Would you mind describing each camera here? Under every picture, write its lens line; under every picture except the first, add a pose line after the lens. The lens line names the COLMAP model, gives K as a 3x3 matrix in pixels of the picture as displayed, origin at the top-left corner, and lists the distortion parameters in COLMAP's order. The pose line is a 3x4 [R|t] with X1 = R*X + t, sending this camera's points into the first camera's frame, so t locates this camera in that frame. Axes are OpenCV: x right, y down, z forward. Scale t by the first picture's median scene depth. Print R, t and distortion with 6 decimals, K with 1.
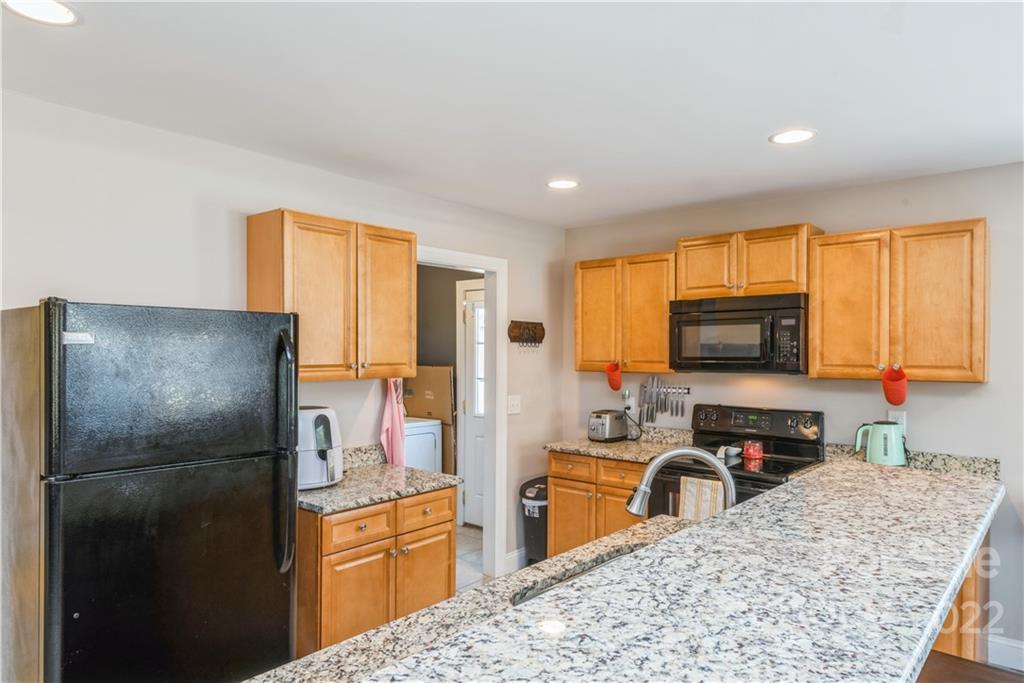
lens RADIAL K [[647.0, 0, 508.7], [0, 647.0, 350.8], [0, 0, 1]] dist [0.027544, -0.007857]
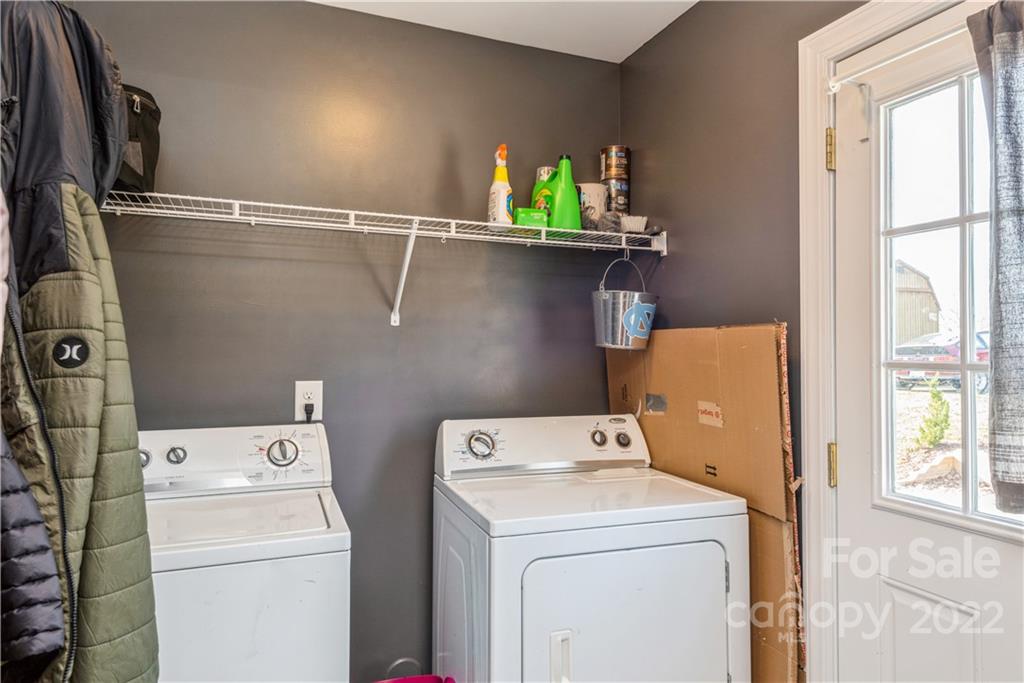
lens RADIAL K [[647.0, 0, 511.5], [0, 647.0, 338.3], [0, 0, 1]] dist [0.027544, -0.007857]
pose [[0.884258, -0.005370, -0.466967, -0.068457], [0.002621, 0.999975, -0.006534, 0.037294], [0.466991, 0.004554, 0.884250, 0.789601]]
